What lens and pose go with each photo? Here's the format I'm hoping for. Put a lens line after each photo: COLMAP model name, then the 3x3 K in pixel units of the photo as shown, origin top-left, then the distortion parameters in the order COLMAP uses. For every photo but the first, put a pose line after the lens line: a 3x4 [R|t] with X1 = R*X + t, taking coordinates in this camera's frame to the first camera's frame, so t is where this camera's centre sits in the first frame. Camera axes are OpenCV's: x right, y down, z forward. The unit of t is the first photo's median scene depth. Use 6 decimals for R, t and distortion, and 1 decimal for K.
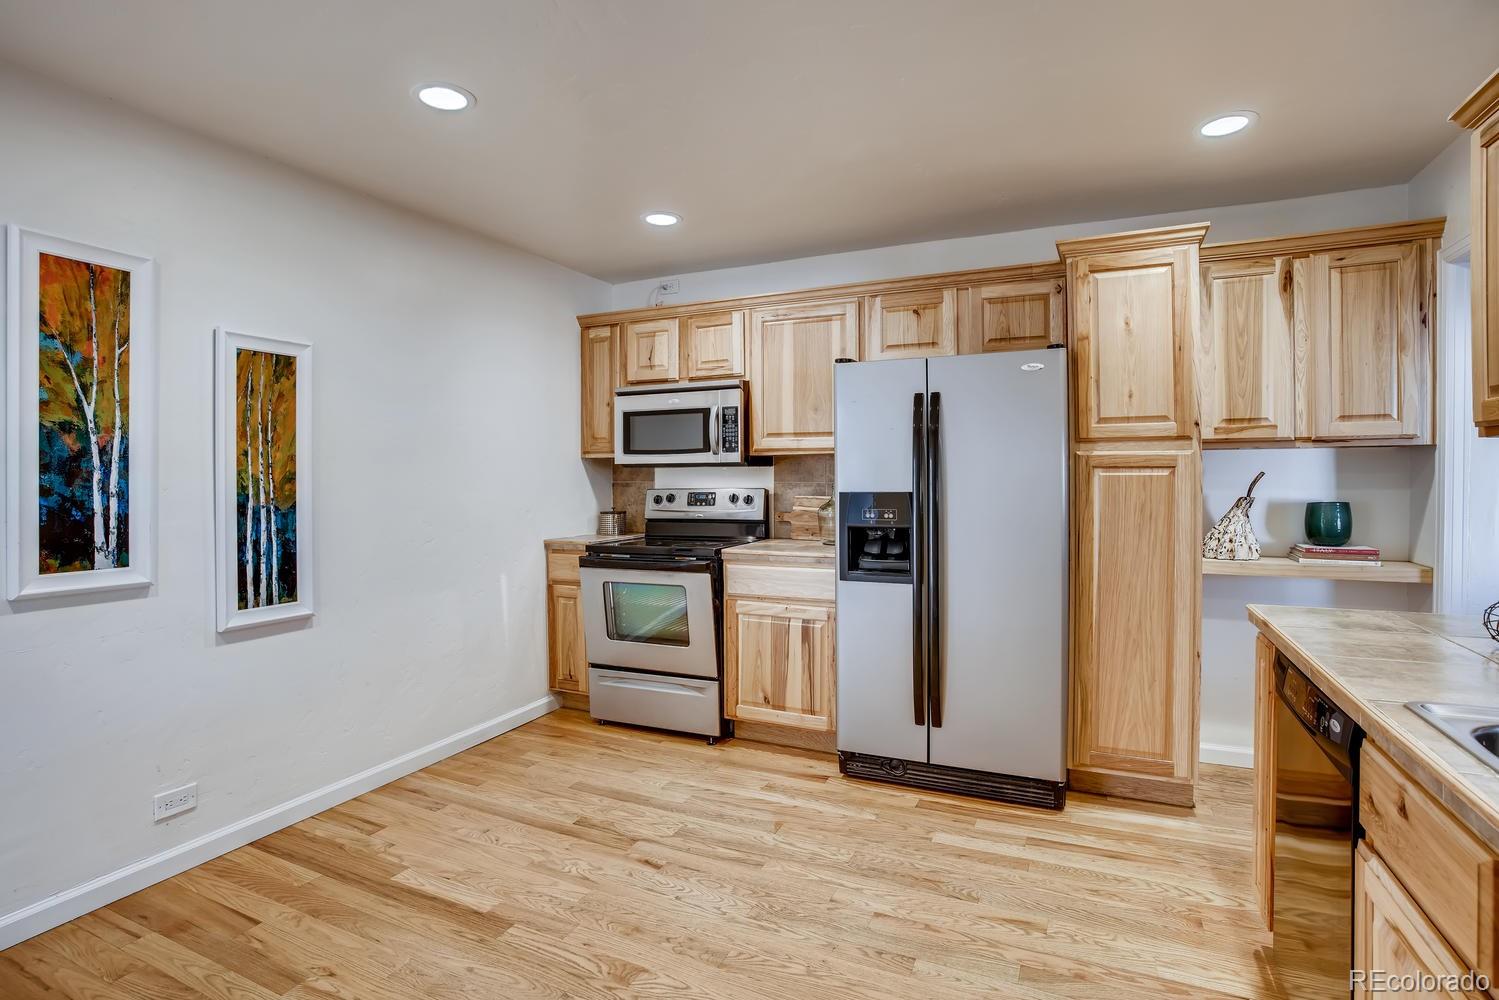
lens RADIAL K [[742.9, 0, 744.4], [0, 742.9, 485.9], [0, 0, 1]] dist [-0.088624, 0.036754]
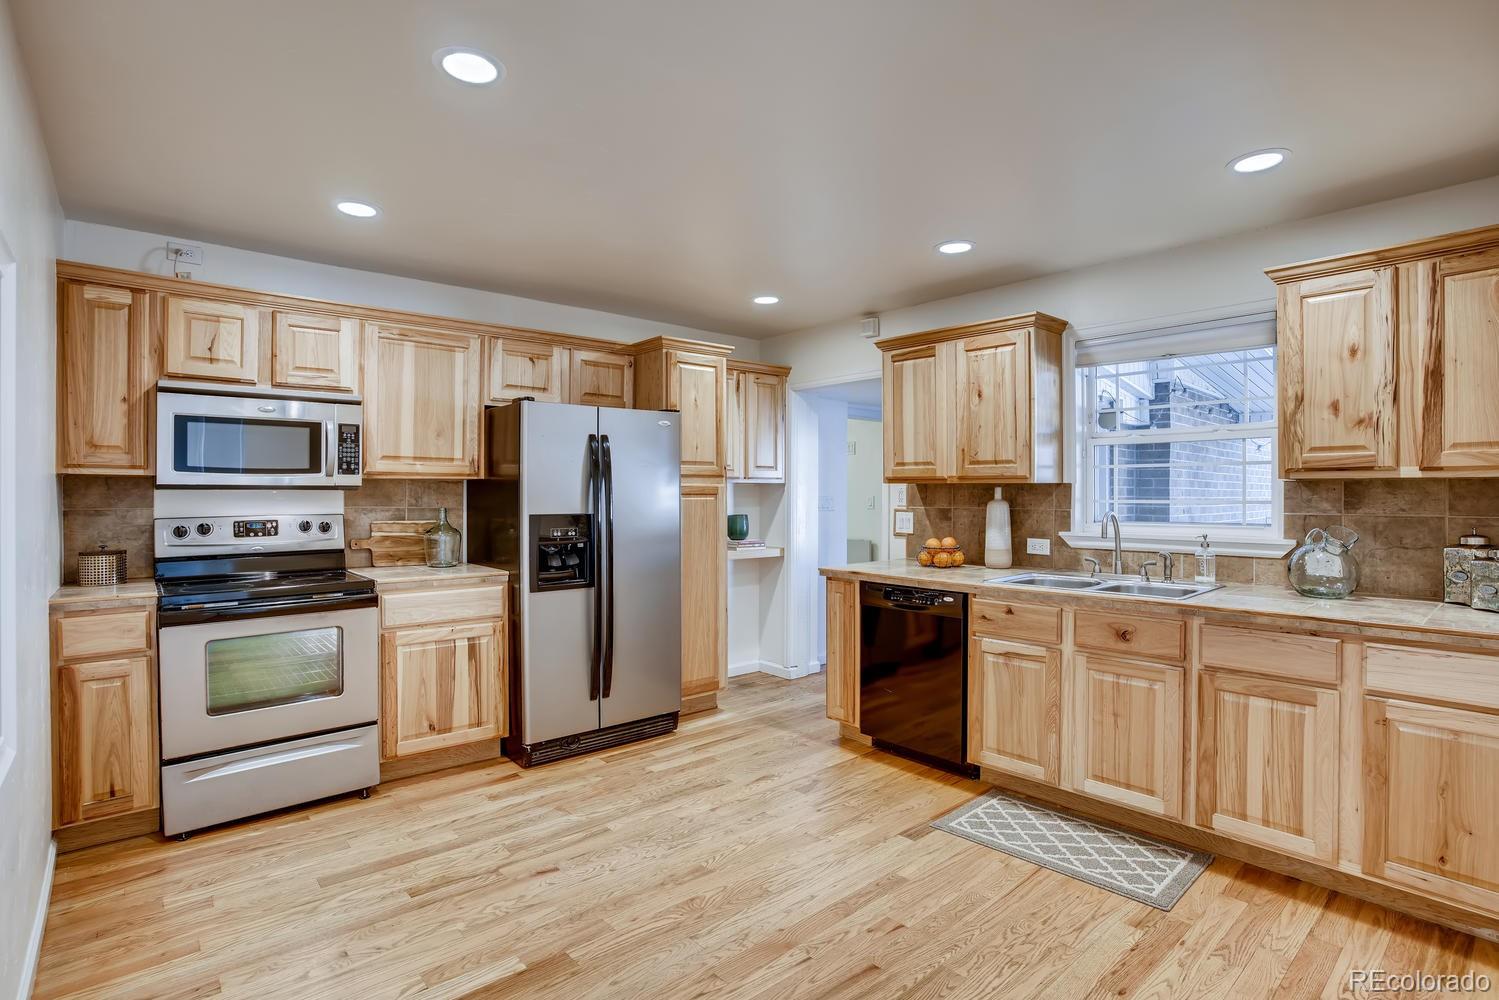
lens RADIAL K [[732.0, 0, 749.5], [0, 732.0, 500.0], [0, 0, 1]] dist [-0.084950, 0.034176]
pose [[0.402538, -0.001787, 0.915402, -0.892104], [0.011098, 0.999934, -0.002928, -0.008482], [-0.915336, 0.011338, 0.402531, 0.292362]]
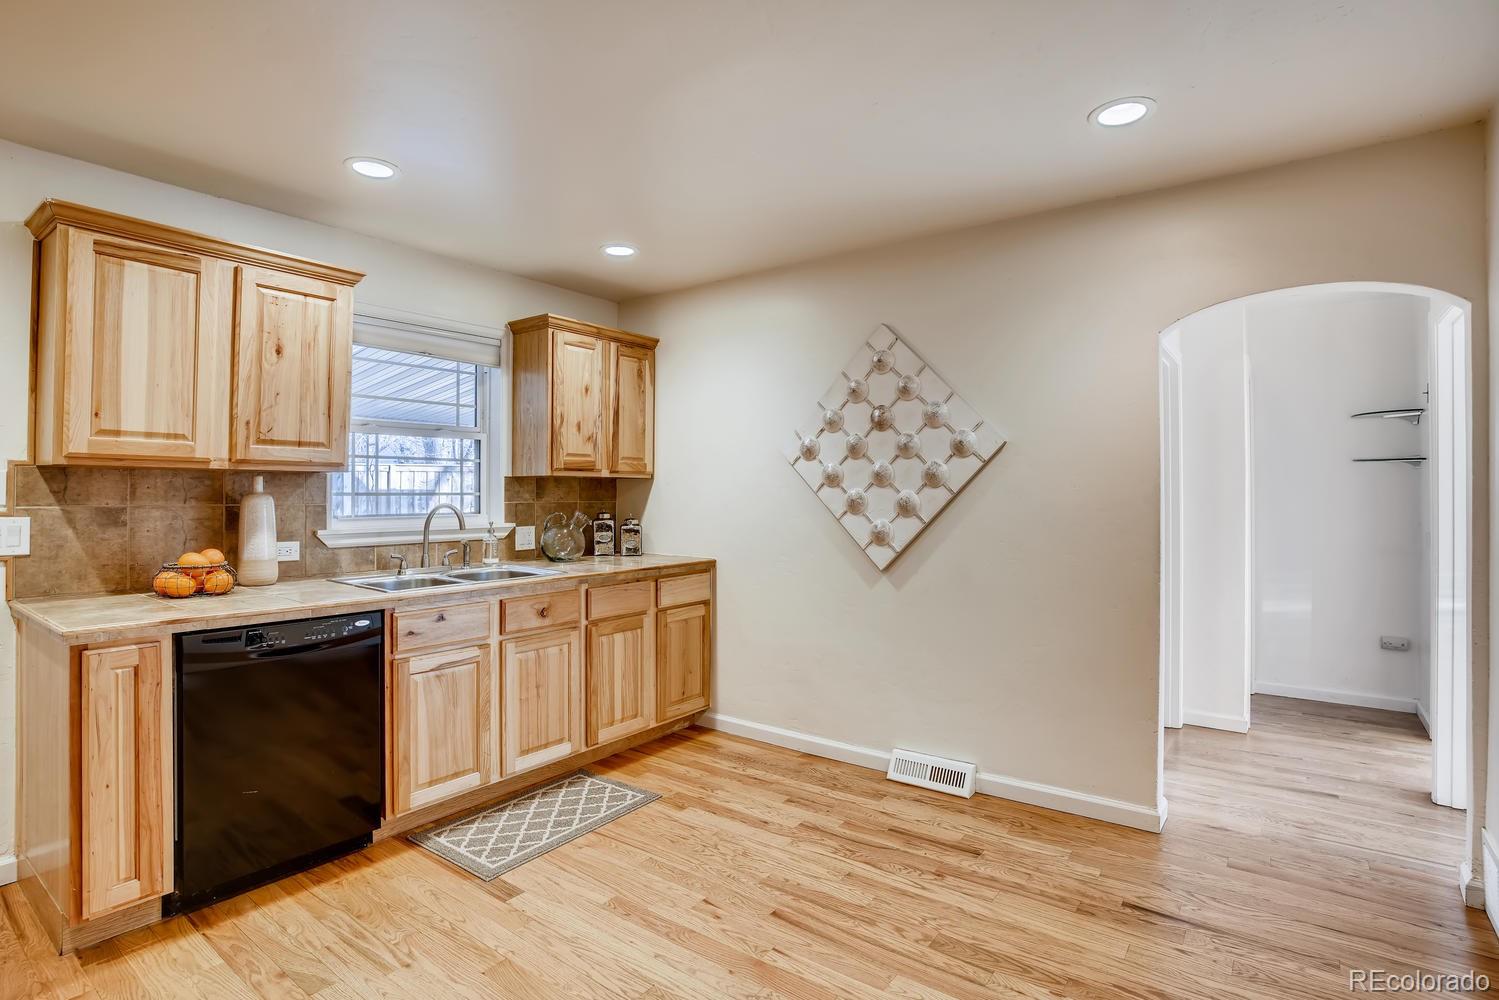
lens RADIAL K [[742.9, 0, 744.4], [0, 742.9, 485.9], [0, 0, 1]] dist [-0.088624, 0.036754]
pose [[-0.977904, 0.004998, 0.208995, -0.290663], [0.006218, 0.999967, 0.005182, -0.019209], [-0.208963, 0.006367, -0.977903, 1.322248]]
